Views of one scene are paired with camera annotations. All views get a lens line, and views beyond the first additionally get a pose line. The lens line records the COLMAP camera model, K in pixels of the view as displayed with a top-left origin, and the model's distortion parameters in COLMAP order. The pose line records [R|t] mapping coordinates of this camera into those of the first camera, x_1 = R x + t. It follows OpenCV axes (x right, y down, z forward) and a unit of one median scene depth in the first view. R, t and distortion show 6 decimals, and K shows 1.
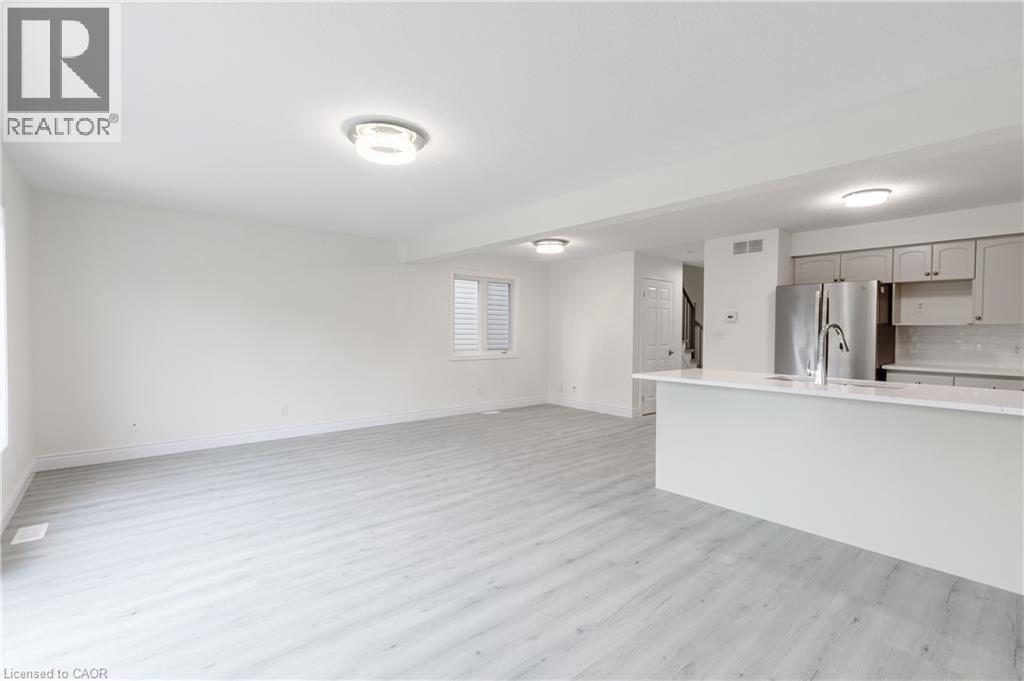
lens RADIAL K [[461.7, 0, 512.0], [0, 461.7, 340.5], [0, 0, 1]] dist [-0.011211, -0.000205]
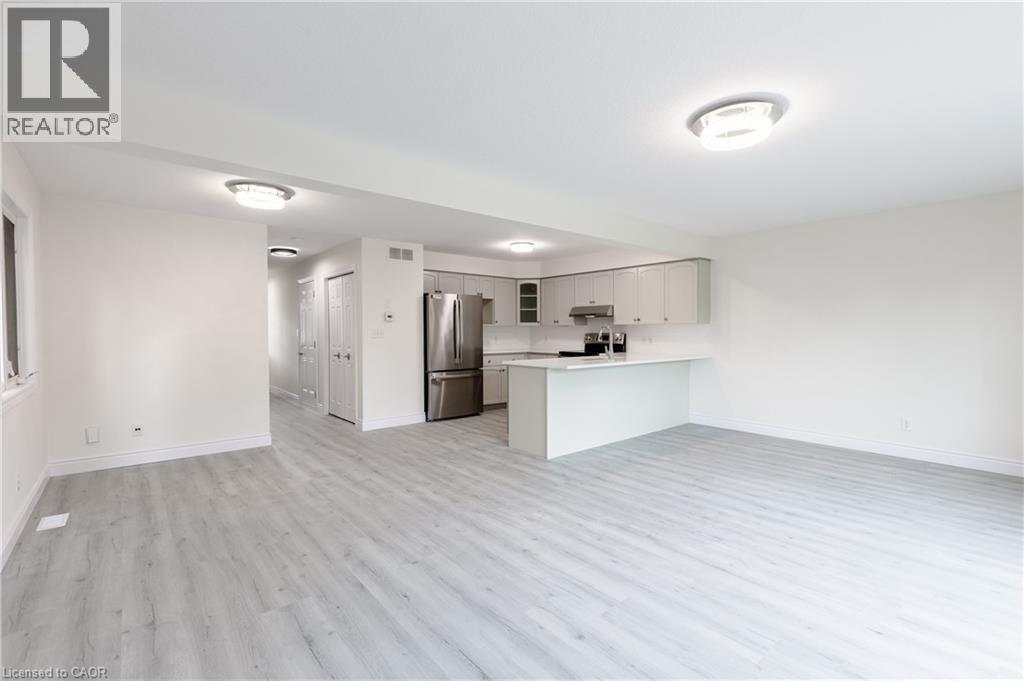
lens RADIAL K [[461.7, 0, 512.0], [0, 461.7, 340.5], [0, 0, 1]] dist [-0.011211, -0.000205]
pose [[0.010536, -0.027897, 0.999555, -0.918435], [0.023540, 0.999341, 0.027642, -0.029245], [-0.999667, 0.023238, 0.011186, 1.104243]]
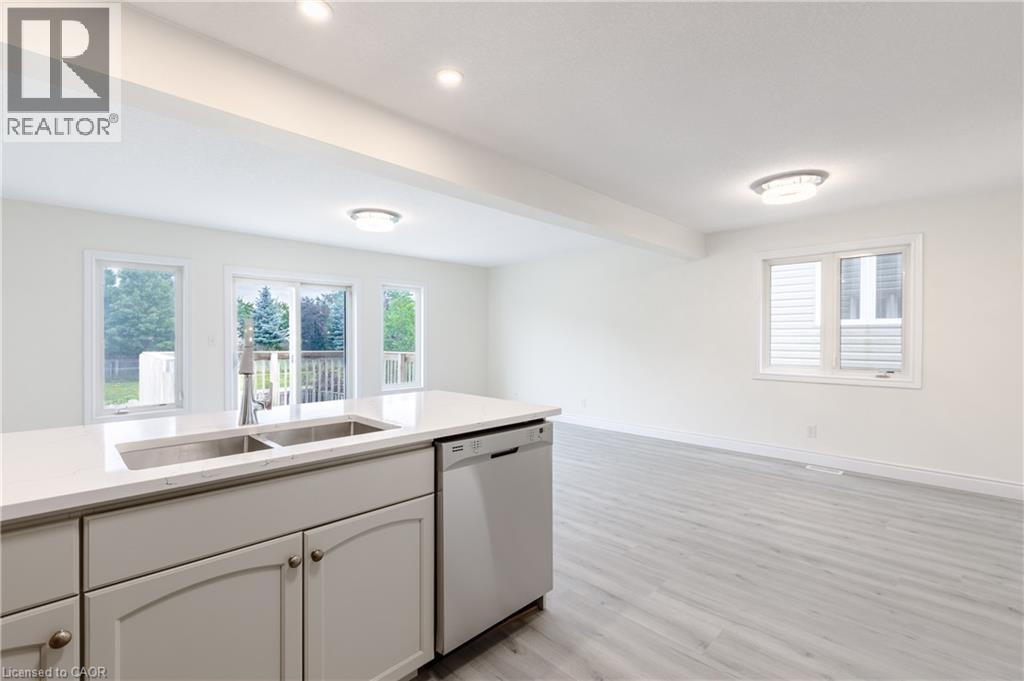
lens RADIAL K [[457.0, 0, 514.4], [0, 457.0, 340.8], [0, 0, 1]] dist [0.000570, 0.000199]
pose [[0.085488, 0.002797, -0.996335, 1.036308], [-0.022289, 0.999751, 0.000894, -0.016086], [0.996090, 0.022131, 0.085529, 1.038316]]
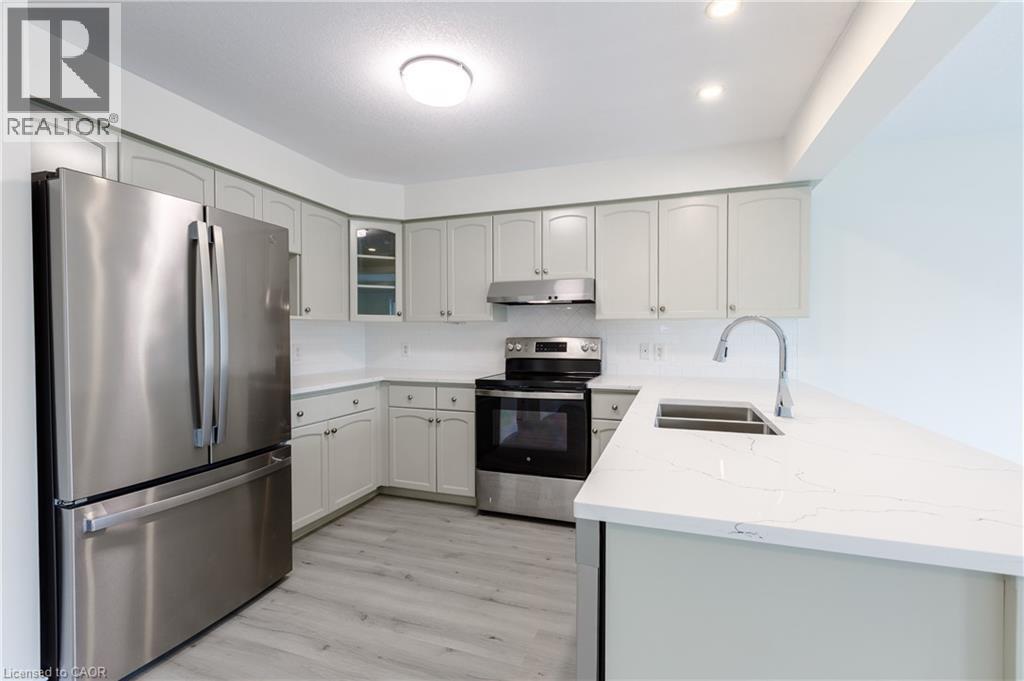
lens RADIAL K [[457.0, 0, 514.4], [0, 457.0, 340.8], [0, 0, 1]] dist [0.000570, 0.000199]
pose [[-0.502757, -0.019669, 0.864204, 0.270934], [0.017040, 0.999321, 0.032657, -0.022481], [-0.864260, 0.031145, -0.502081, 1.294177]]
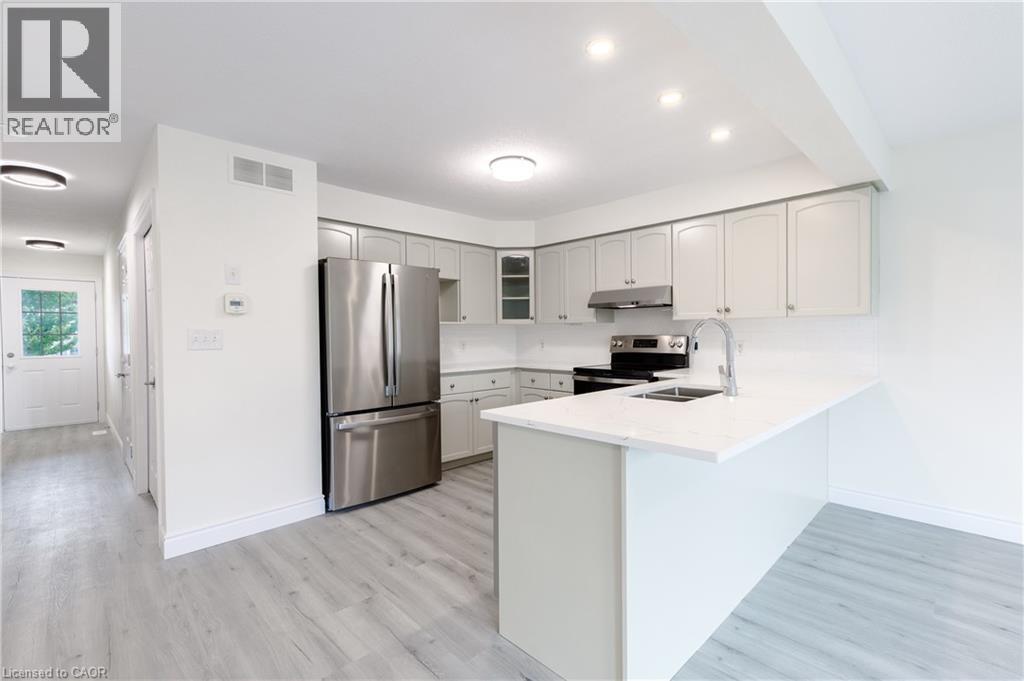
lens RADIAL K [[457.0, 0, 514.4], [0, 457.0, 340.8], [0, 0, 1]] dist [0.000570, 0.000199]
pose [[-0.065533, -0.023258, 0.997579, -0.062652], [0.030752, 0.999206, 0.025316, -0.022181], [-0.997376, 0.032337, -0.064765, 1.142747]]
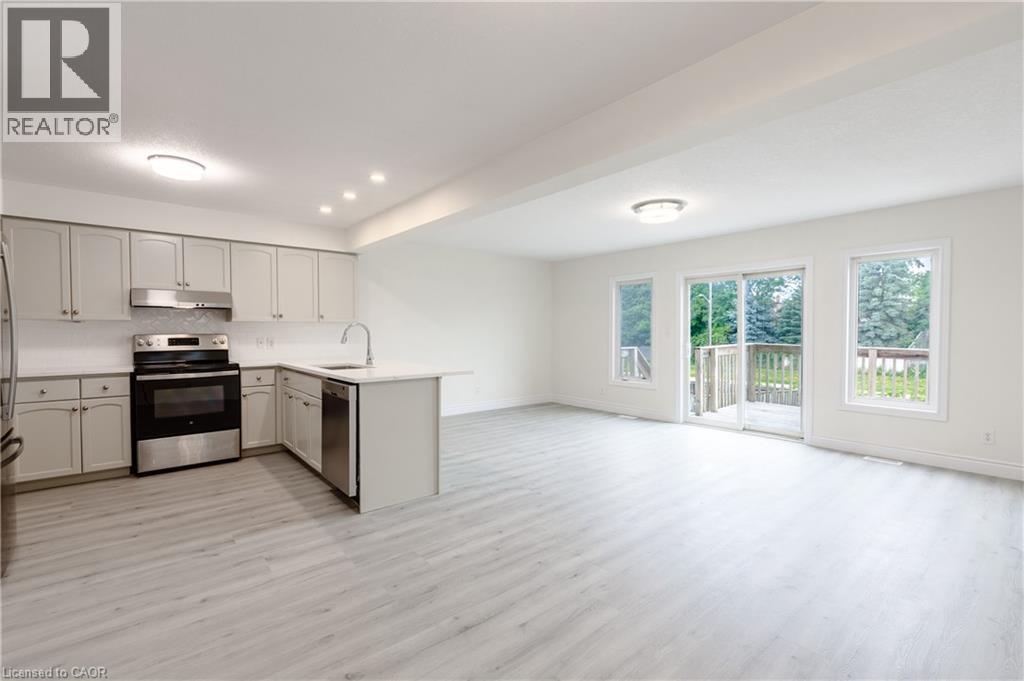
lens RADIAL K [[457.0, 0, 514.4], [0, 457.0, 340.8], [0, 0, 1]] dist [0.000570, 0.000199]
pose [[-0.999946, -0.006784, 0.007906, 0.159274], [-0.006413, 0.998920, 0.046019, -0.041745], [-0.008209, 0.045966, -0.998909, 1.983755]]
